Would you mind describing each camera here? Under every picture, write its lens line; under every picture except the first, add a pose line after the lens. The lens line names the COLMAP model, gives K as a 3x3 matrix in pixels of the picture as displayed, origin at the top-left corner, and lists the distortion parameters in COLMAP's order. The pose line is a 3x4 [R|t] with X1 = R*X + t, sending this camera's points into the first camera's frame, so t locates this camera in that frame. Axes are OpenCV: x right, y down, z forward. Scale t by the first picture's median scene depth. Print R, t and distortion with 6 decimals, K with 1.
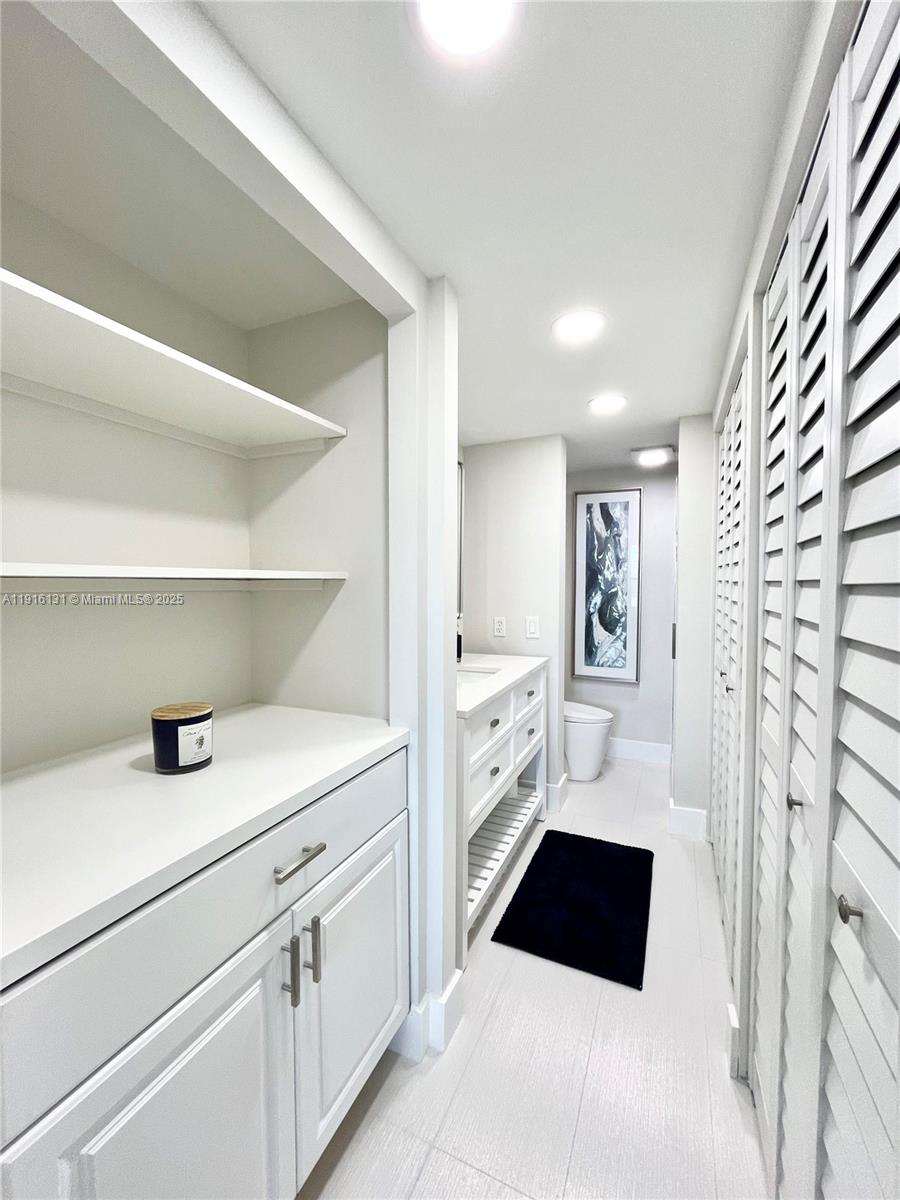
lens RADIAL K [[480.1, 0, 447.6], [0, 480.1, 600.3], [0, 0, 1]] dist [-0.007331, 0.000883]
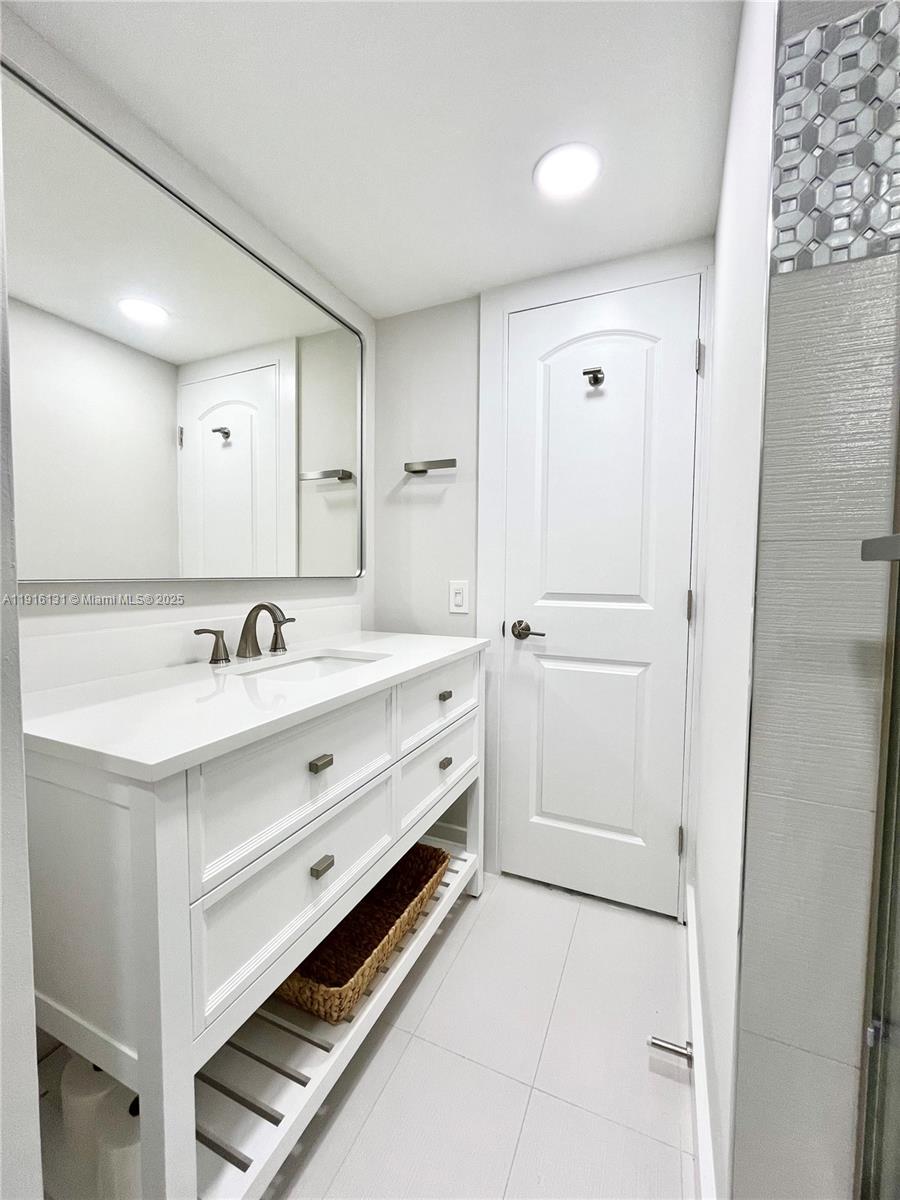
lens RADIAL K [[480.1, 0, 453.7], [0, 480.1, 603.4], [0, 0, 1]] dist [-0.007331, 0.000883]
pose [[0.999951, 0.003396, 0.009302, 0.117299], [-0.003626, 0.999687, 0.024756, 0.045049], [-0.009215, -0.024789, 0.999650, 0.280290]]
